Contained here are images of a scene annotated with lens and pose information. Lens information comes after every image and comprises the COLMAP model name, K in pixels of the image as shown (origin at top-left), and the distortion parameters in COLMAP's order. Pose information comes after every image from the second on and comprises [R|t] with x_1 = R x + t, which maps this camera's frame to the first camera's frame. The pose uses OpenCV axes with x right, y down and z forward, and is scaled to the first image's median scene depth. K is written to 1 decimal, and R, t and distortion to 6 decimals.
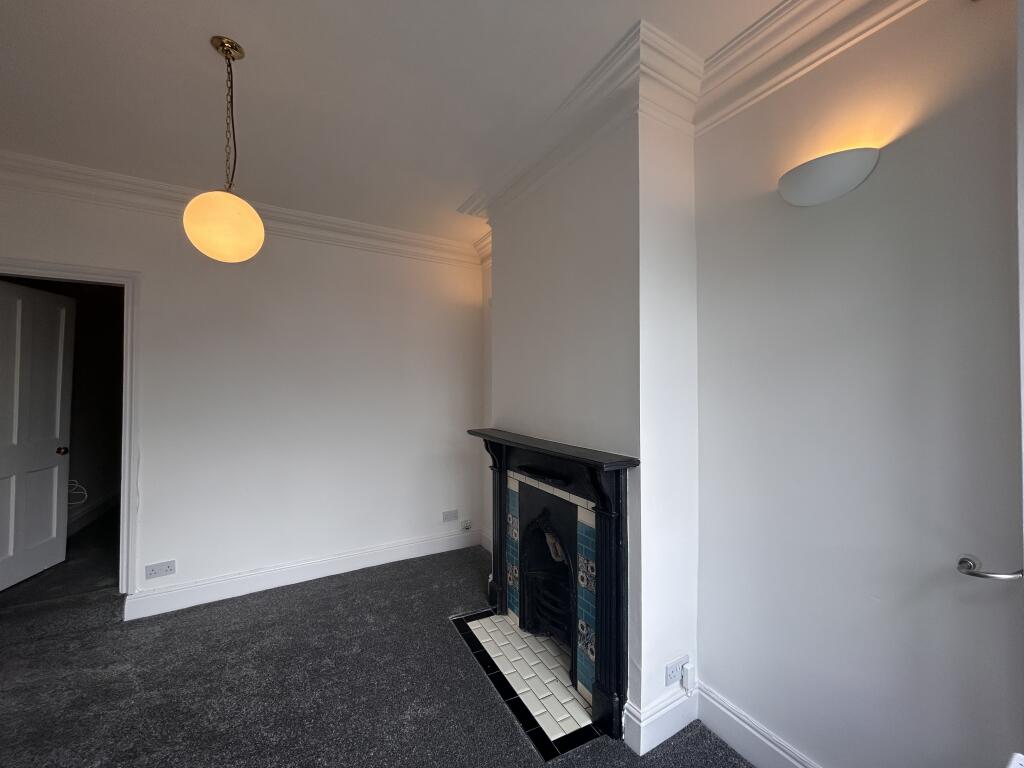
lens RADIAL K [[414.2, 0, 513.9], [0, 414.2, 383.2], [0, 0, 1]] dist [-0.002756, 0.000574]
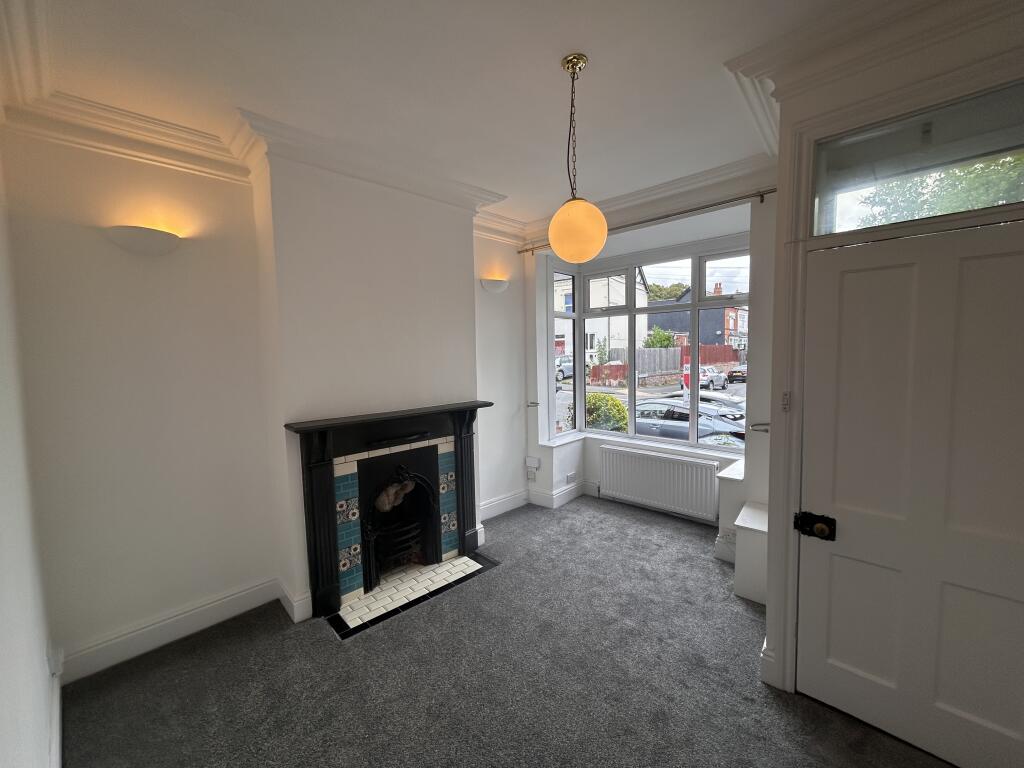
lens RADIAL K [[414.2, 0, 513.9], [0, 414.2, 383.2], [0, 0, 1]] dist [-0.002756, 0.000574]
pose [[-0.263842, -0.074508, 0.961684, -1.342212], [0.009837, 0.996752, 0.079924, -0.043342], [-0.964516, 0.030547, -0.262253, 1.114644]]
